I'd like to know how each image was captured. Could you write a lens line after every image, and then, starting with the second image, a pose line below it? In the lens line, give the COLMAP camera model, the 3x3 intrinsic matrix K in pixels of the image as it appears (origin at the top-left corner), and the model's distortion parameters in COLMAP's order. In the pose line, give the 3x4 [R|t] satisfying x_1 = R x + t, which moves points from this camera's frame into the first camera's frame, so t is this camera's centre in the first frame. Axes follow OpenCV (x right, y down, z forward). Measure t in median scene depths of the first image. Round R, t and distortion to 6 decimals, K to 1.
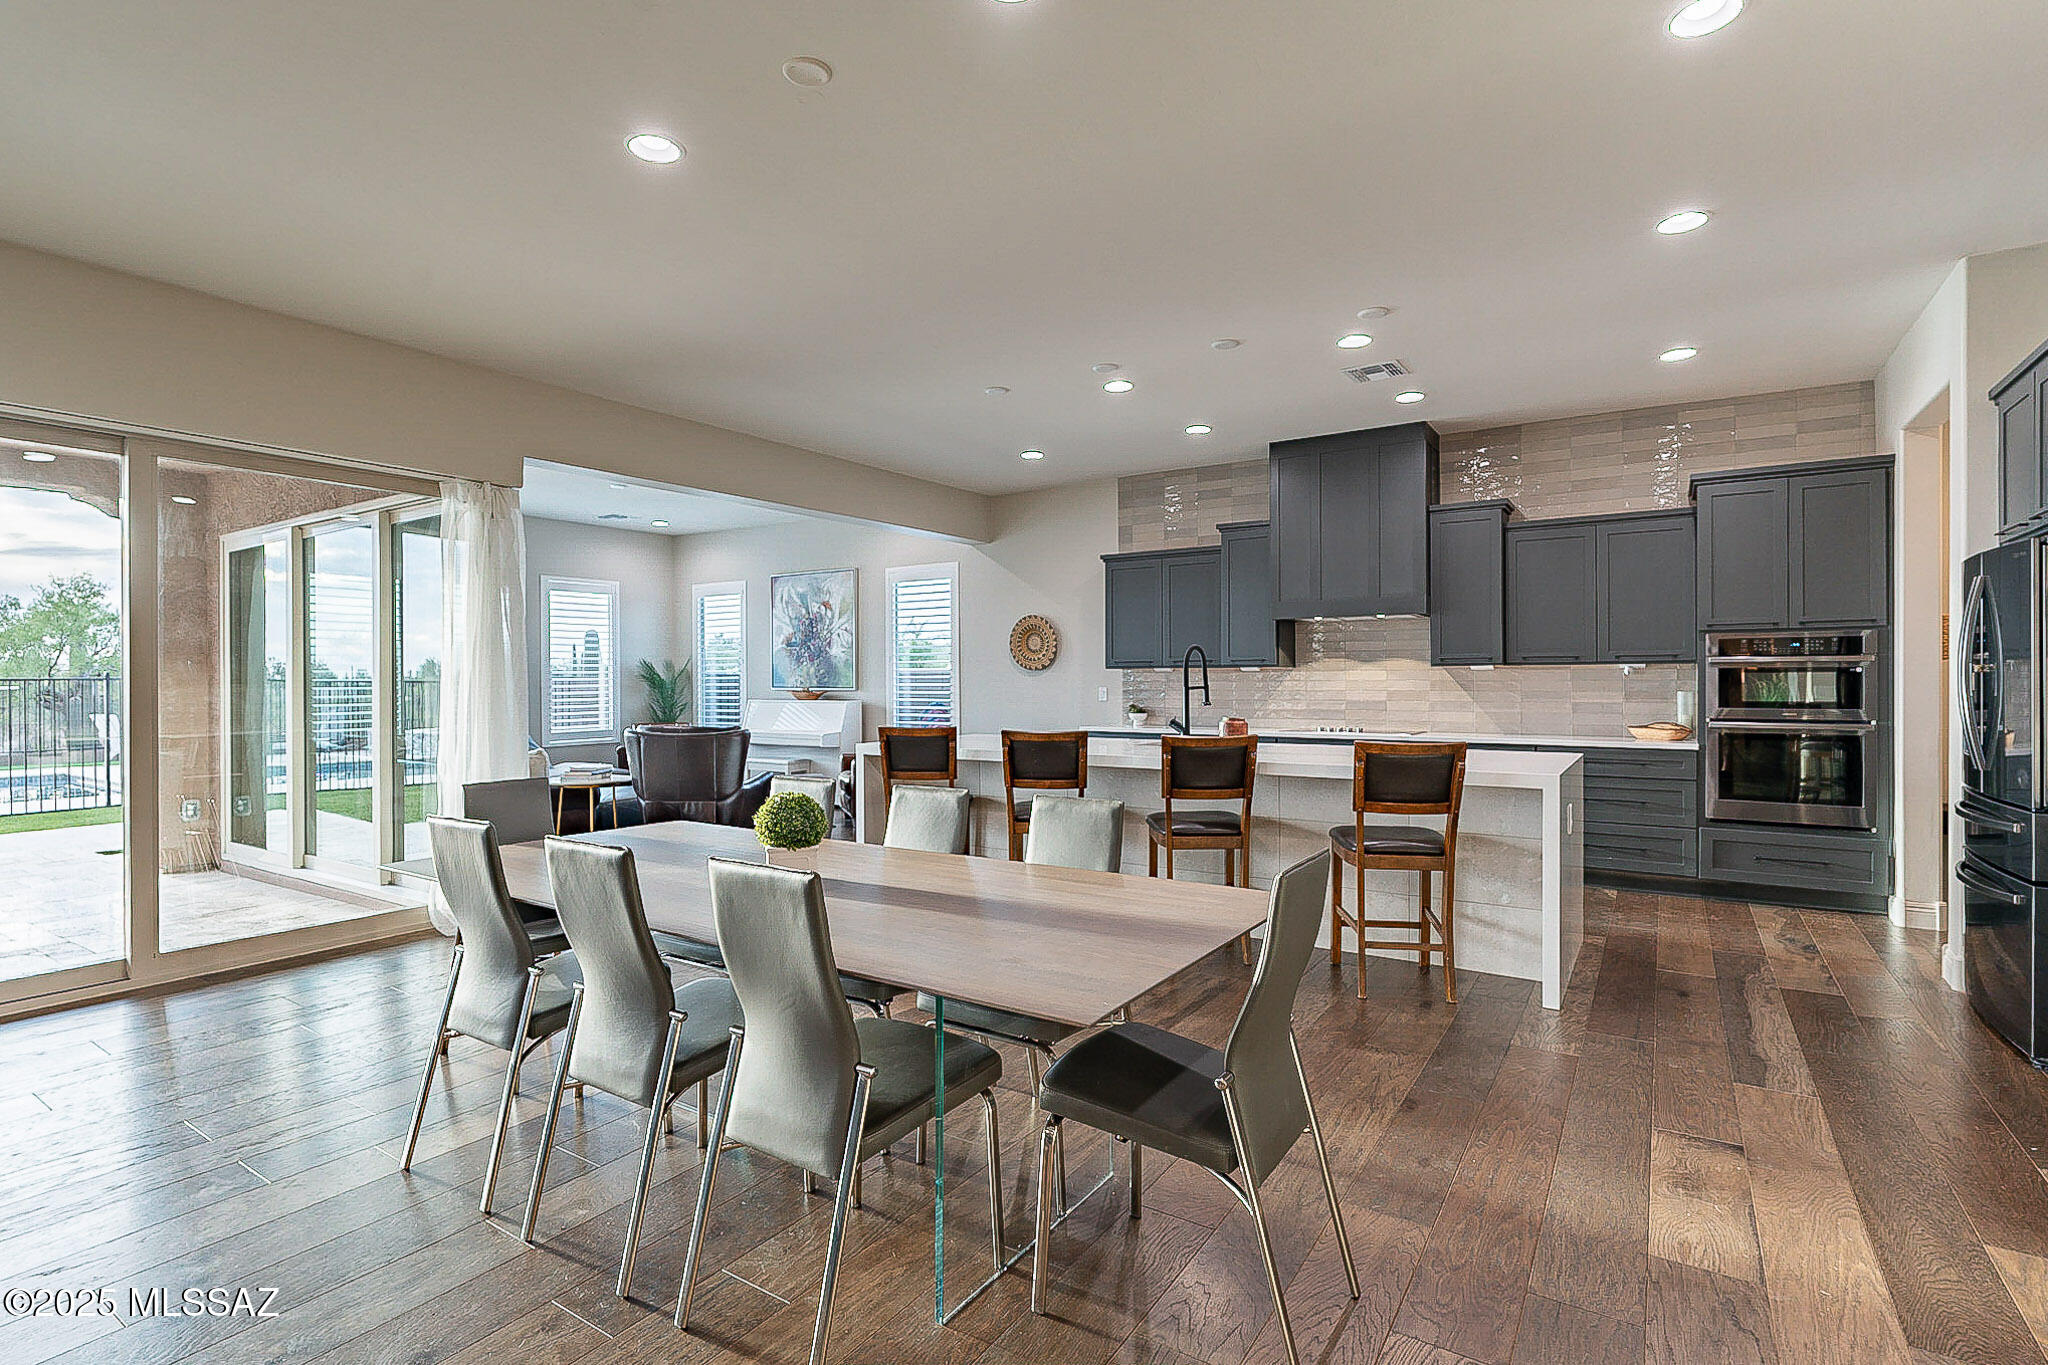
lens RADIAL K [[961.4, 0, 1038.3], [0, 961.4, 683.3], [0, 0, 1]] dist [-0.005584, 0.001875]
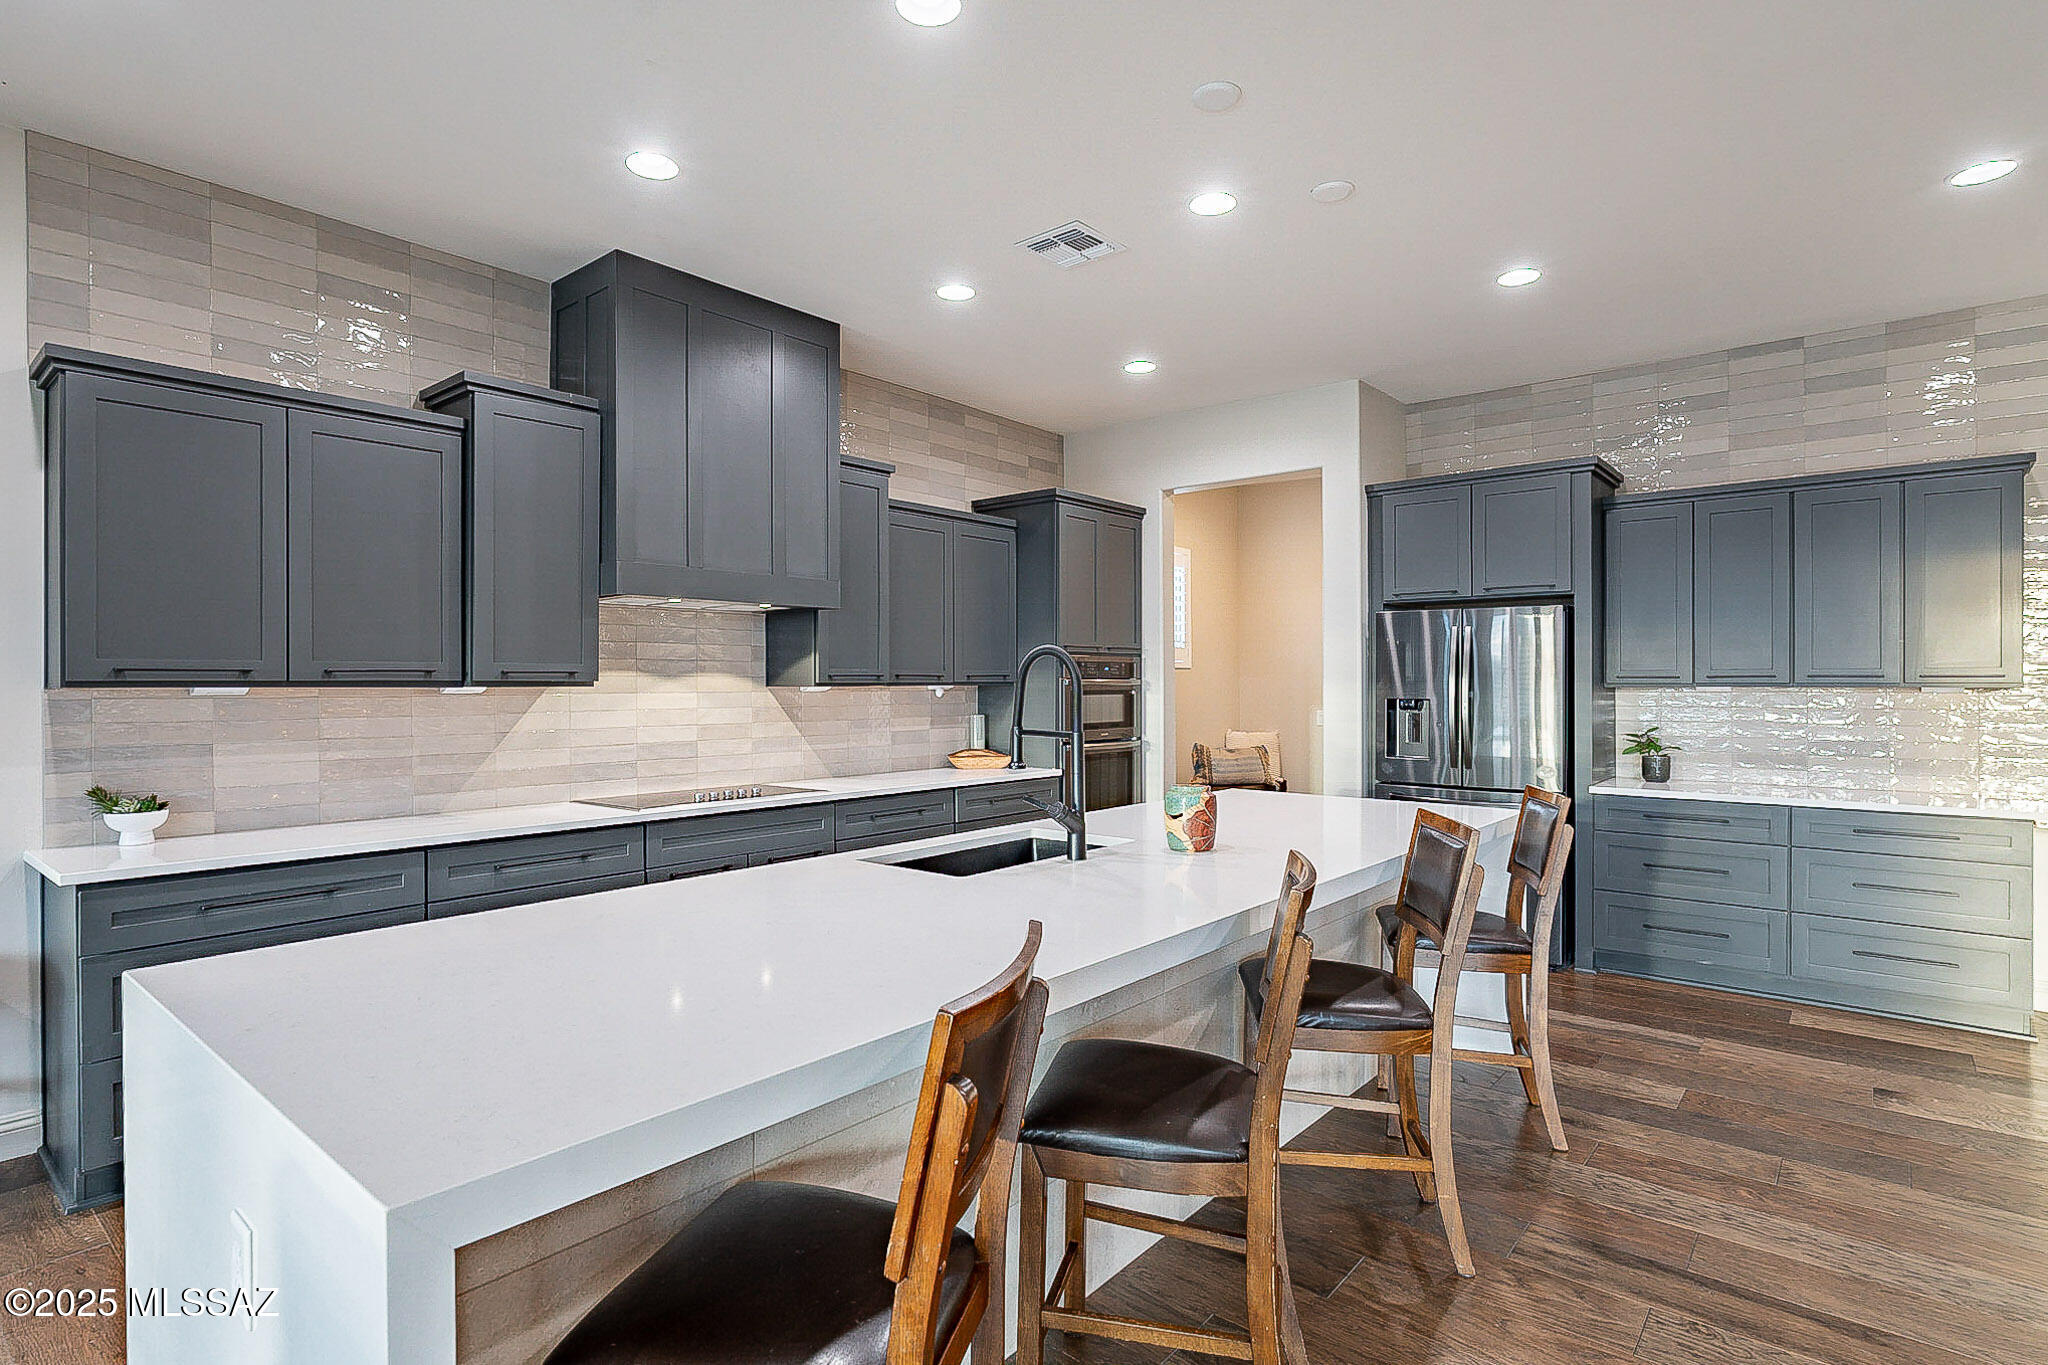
lens RADIAL K [[1030.3, 0, 1008.5], [0, 1030.3, 683.0], [0, 0, 1]] dist [-0.003523, 0.000135]
pose [[0.137533, 0.004274, 0.990488, -0.266858], [0.007432, 0.999958, -0.005346, -0.014163], [-0.990469, 0.008096, 0.137496, 0.701996]]
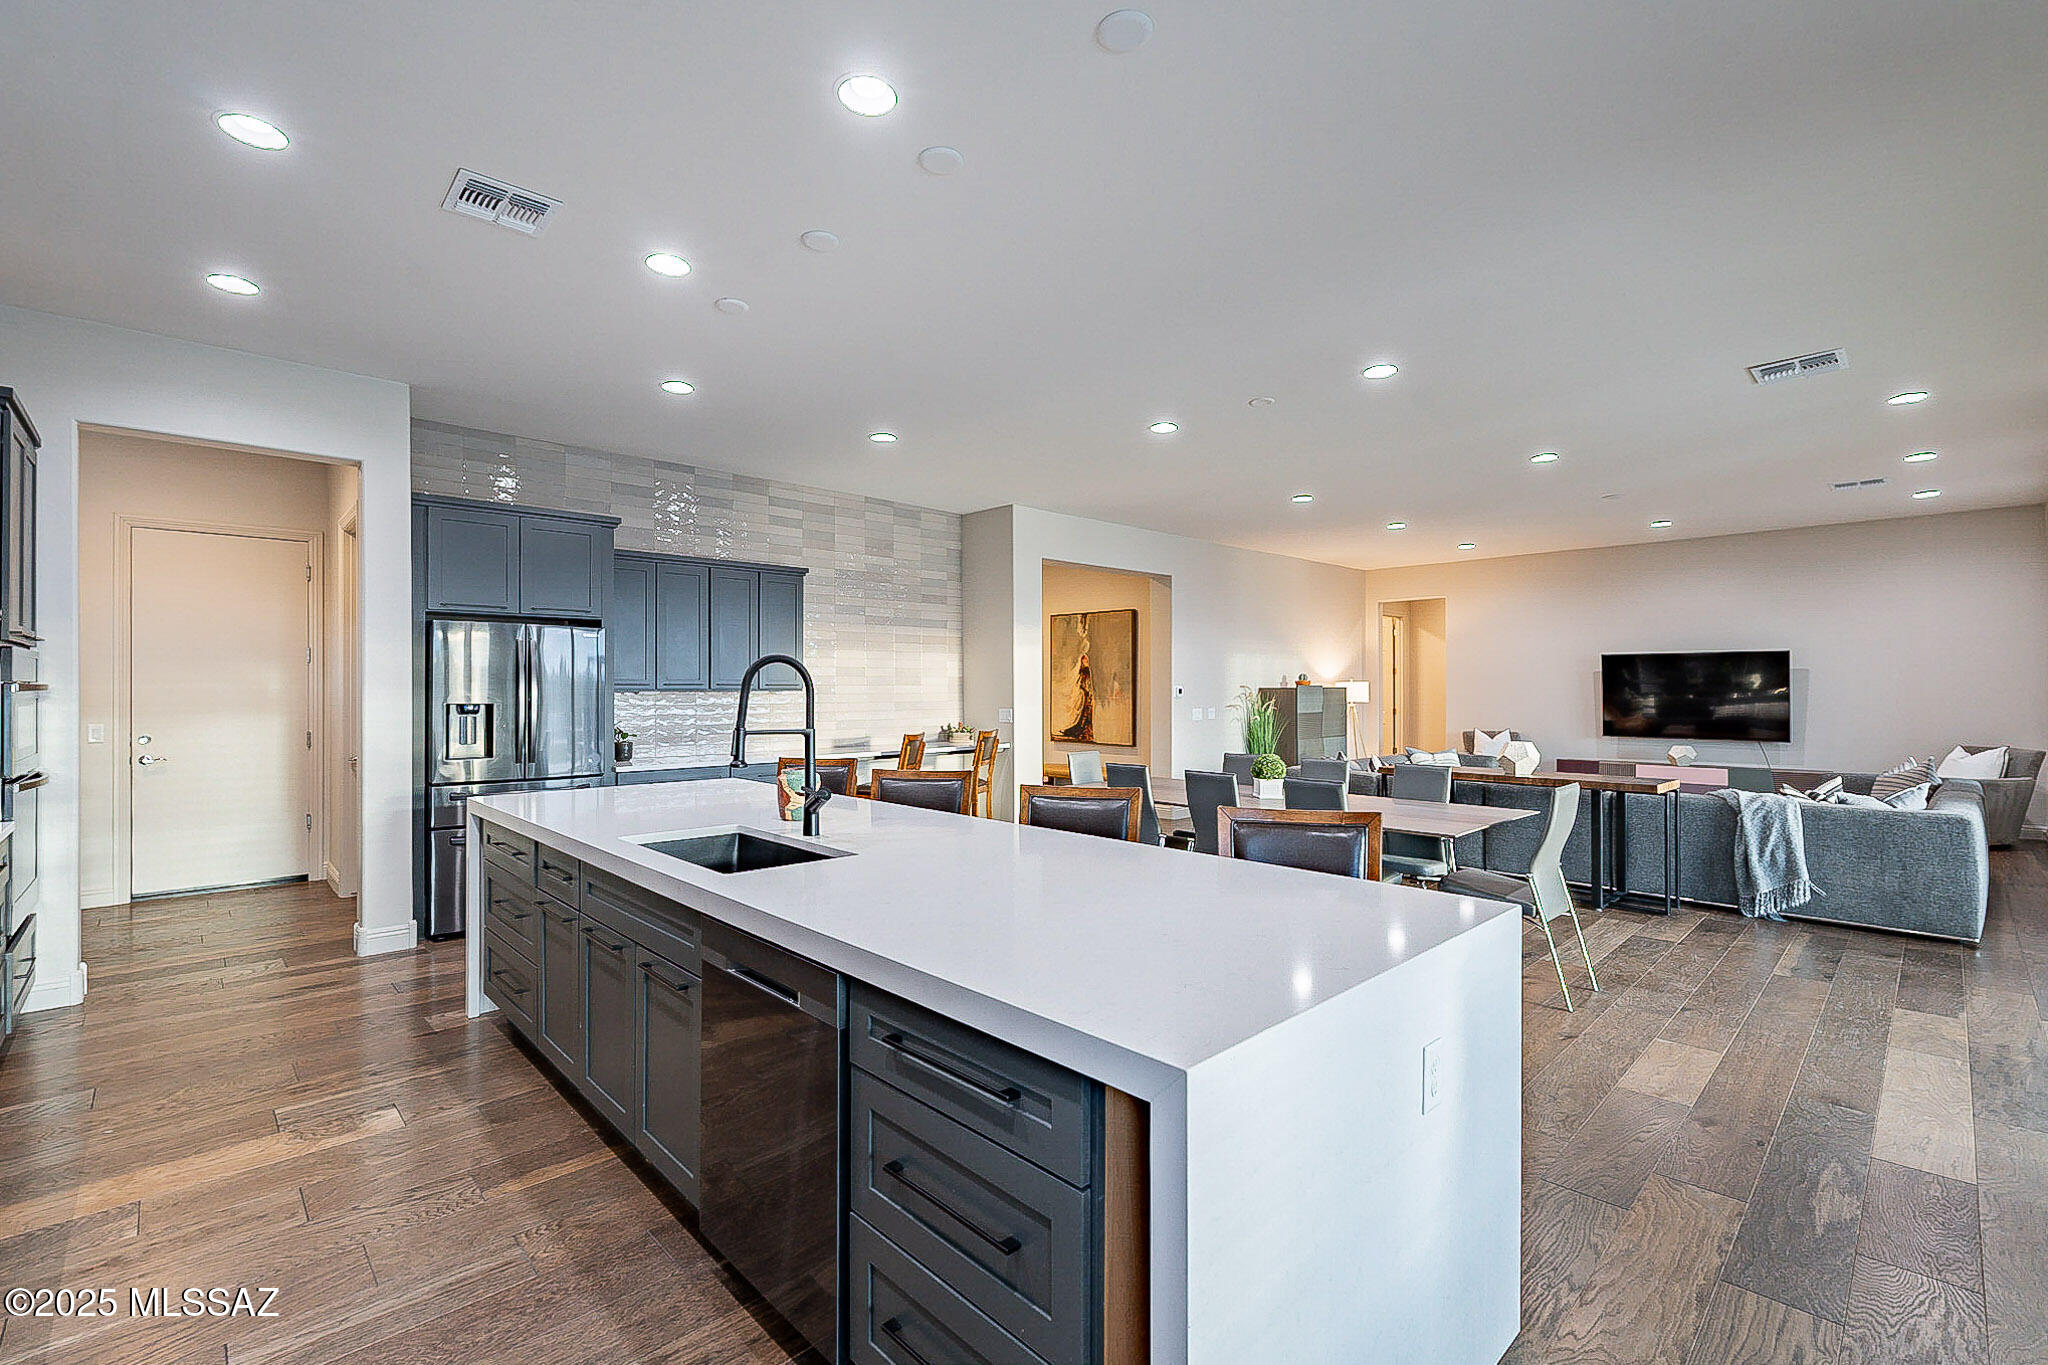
lens RADIAL K [[902.5, 0, 1030.5], [0, 902.5, 685.7], [0, 0, 1]] dist [-0.006506, 0.001151]
pose [[-0.973999, 0.006749, 0.226453, -0.070907], [0.007426, 0.999970, 0.002141, -0.016845], [-0.226432, 0.003767, -0.974020, 1.094898]]
